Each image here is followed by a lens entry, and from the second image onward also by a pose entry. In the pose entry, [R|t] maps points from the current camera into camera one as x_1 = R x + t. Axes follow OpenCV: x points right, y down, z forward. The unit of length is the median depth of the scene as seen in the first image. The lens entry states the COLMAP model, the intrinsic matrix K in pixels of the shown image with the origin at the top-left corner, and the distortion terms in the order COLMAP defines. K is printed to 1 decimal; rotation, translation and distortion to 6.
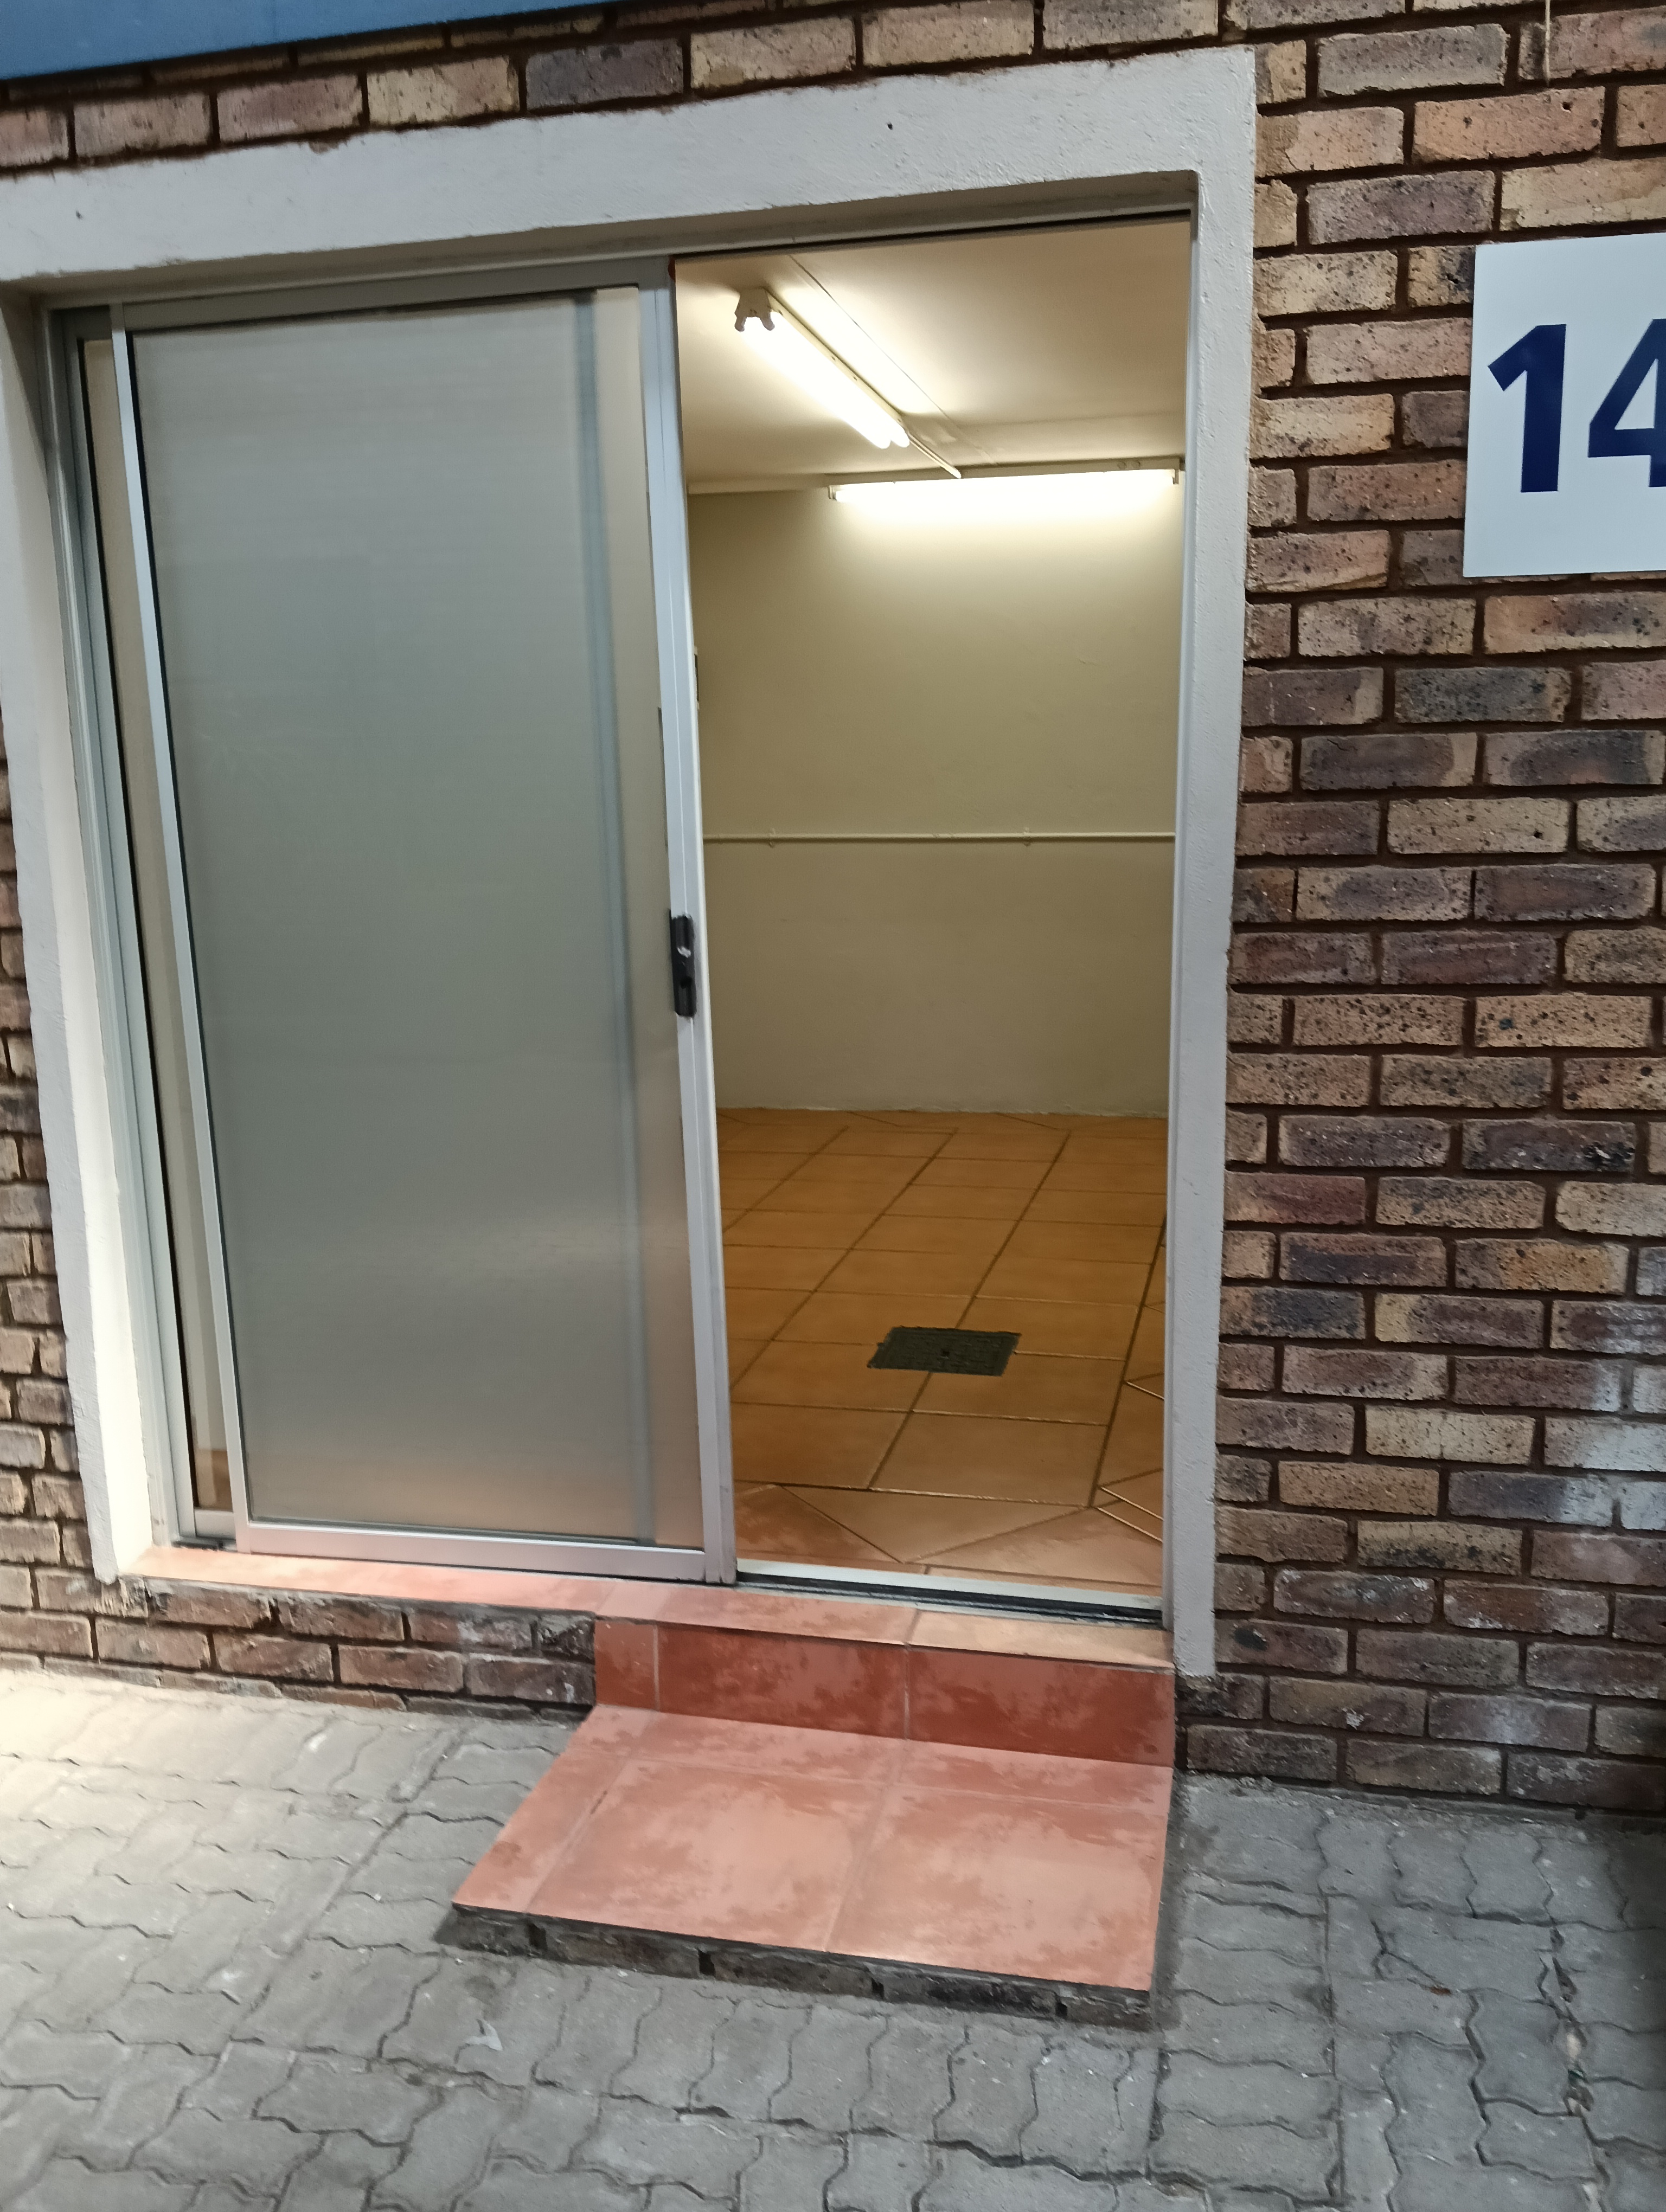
lens RADIAL K [[1846.5, 0, 844.0], [0, 1846.5, 1112.7], [0, 0, 1]] dist [0.071743, -0.116131]
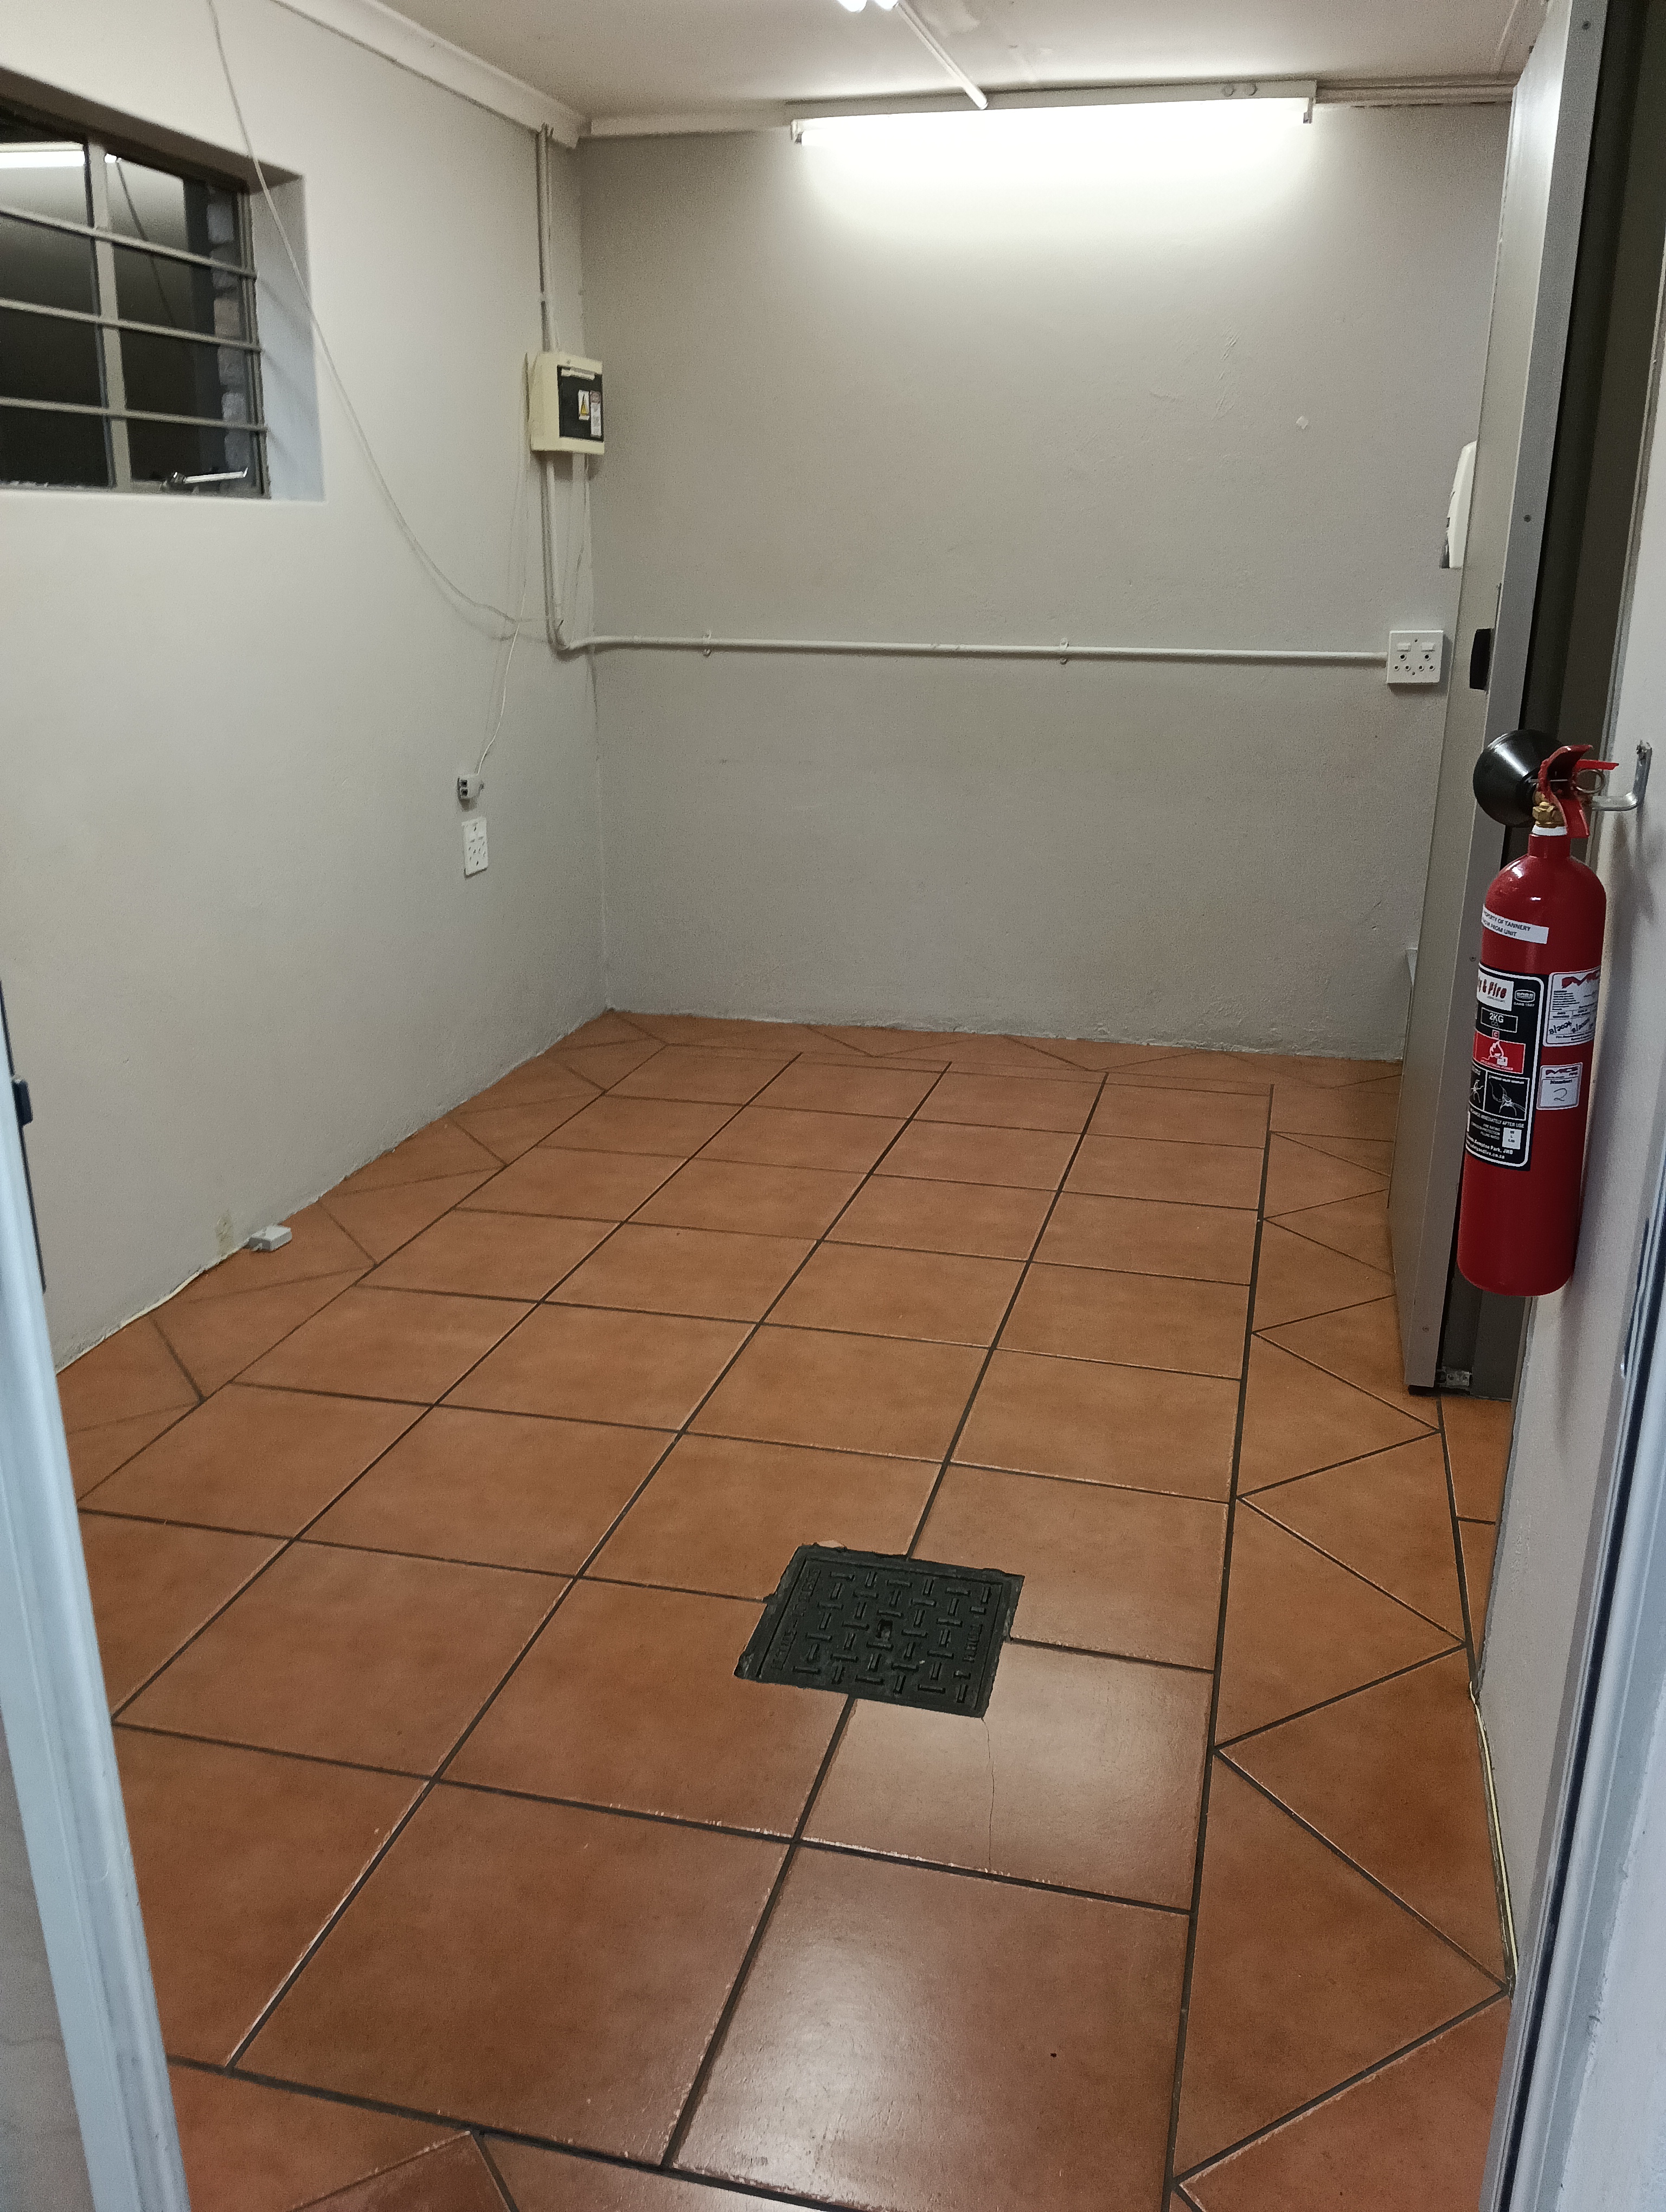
lens RADIAL K [[1846.5, 0, 826.4], [0, 1846.5, 1100.2], [0, 0, 1]] dist [0.071743, -0.116131]
pose [[0.999431, 0.029533, -0.016266, 0.026439], [-0.027707, 0.994307, 0.102884, -0.052559], [0.019212, -0.102375, 0.994560, 0.292284]]
